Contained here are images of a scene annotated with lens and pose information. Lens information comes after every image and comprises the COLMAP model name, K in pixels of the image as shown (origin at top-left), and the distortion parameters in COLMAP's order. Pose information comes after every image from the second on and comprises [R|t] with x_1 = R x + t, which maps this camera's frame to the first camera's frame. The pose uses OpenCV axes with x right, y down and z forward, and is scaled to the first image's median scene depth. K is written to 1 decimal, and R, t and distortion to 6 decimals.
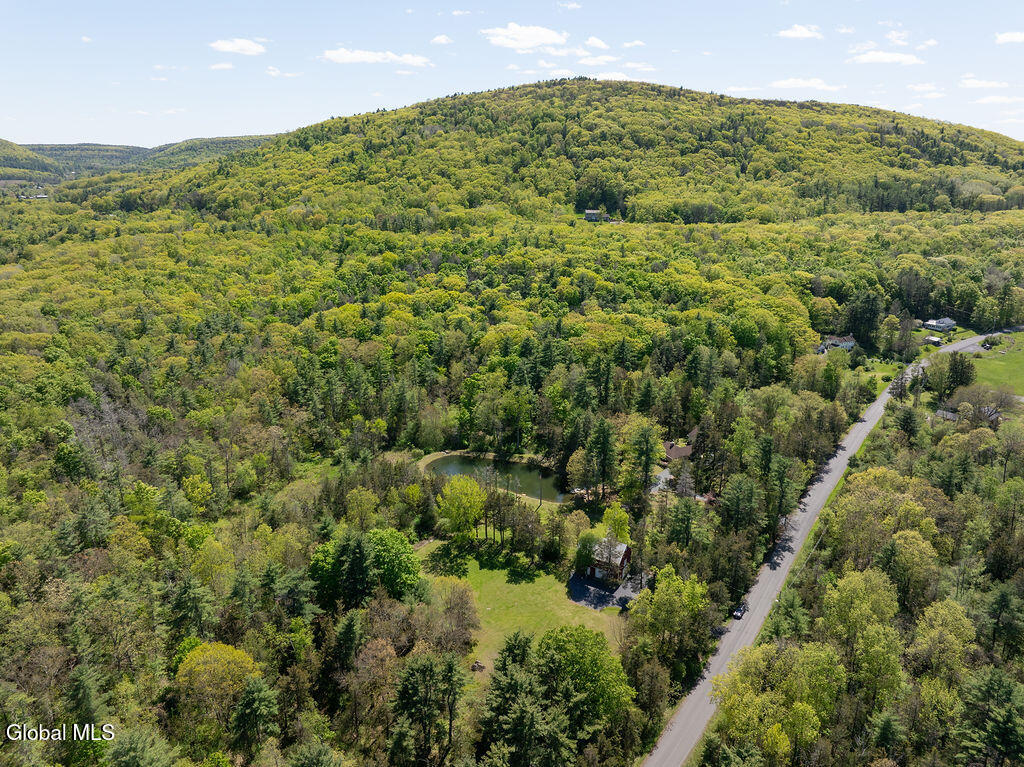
lens RADIAL K [[695.0, 0, 512.0], [0, 695.0, 383.5], [0, 0, 1]] dist [-0.036138, 0.001530]
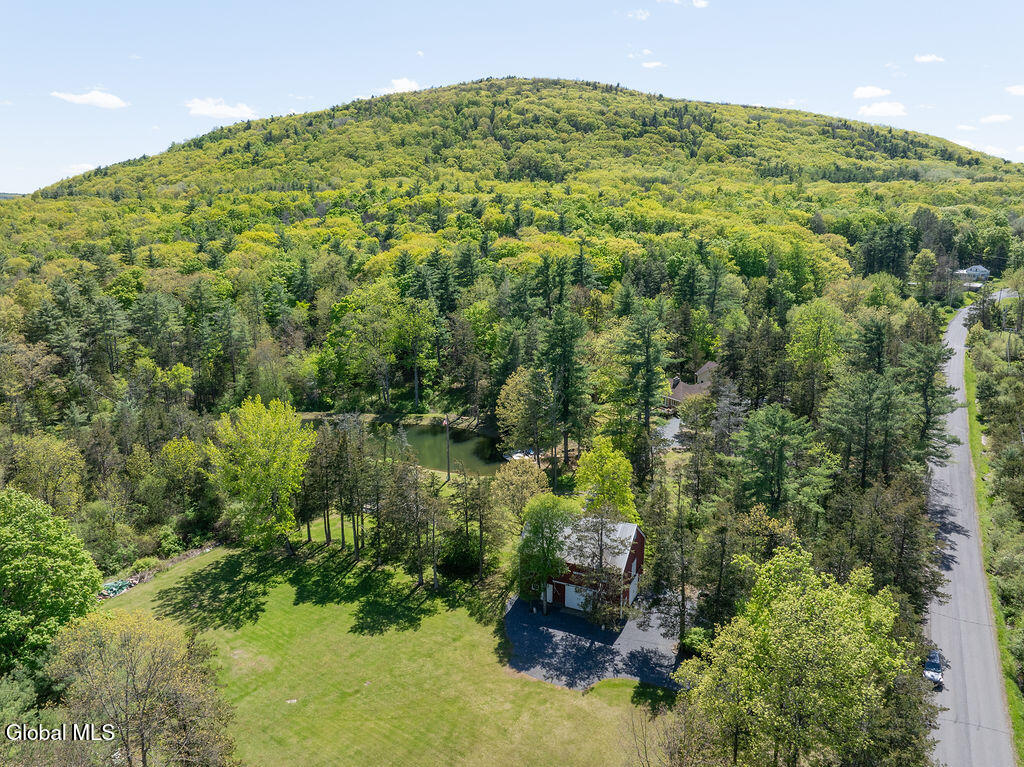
lens RADIAL K [[695.0, 0, 512.0], [0, 695.0, 383.5], [0, 0, 1]] dist [-0.036138, 0.001530]
pose [[0.995704, -0.023008, 0.089693, 0.034668], [0.030028, 0.996522, -0.077727, 0.113870], [-0.087593, 0.080086, 0.992932, 0.372286]]
